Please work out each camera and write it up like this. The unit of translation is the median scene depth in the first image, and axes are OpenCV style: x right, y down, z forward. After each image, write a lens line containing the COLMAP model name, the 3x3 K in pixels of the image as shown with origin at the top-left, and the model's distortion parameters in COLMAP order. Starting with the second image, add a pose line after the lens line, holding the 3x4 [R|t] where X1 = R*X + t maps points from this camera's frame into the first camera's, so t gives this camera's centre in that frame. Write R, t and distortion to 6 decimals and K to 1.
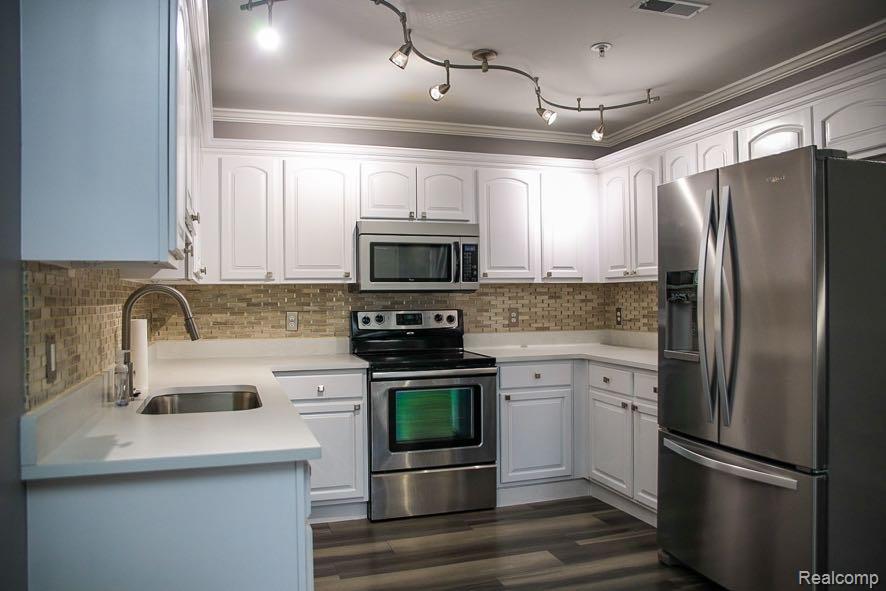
lens RADIAL K [[686.5, 0, 444.7], [0, 686.5, 294.7], [0, 0, 1]] dist [-0.042080, 0.002490]
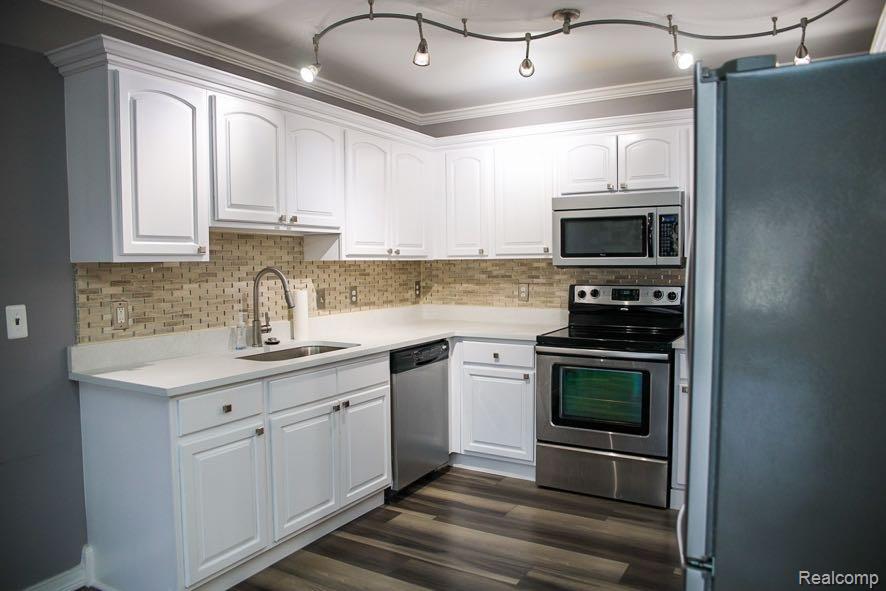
lens RADIAL K [[642.5, 0, 444.4], [0, 642.5, 298.2], [0, 0, 1]] dist [-0.004458, 0.007306]
pose [[0.674586, 0.046954, -0.736702, 0.465004], [0.006797, 0.997538, 0.069803, -0.025366], [0.738165, -0.052095, 0.672606, 0.215636]]
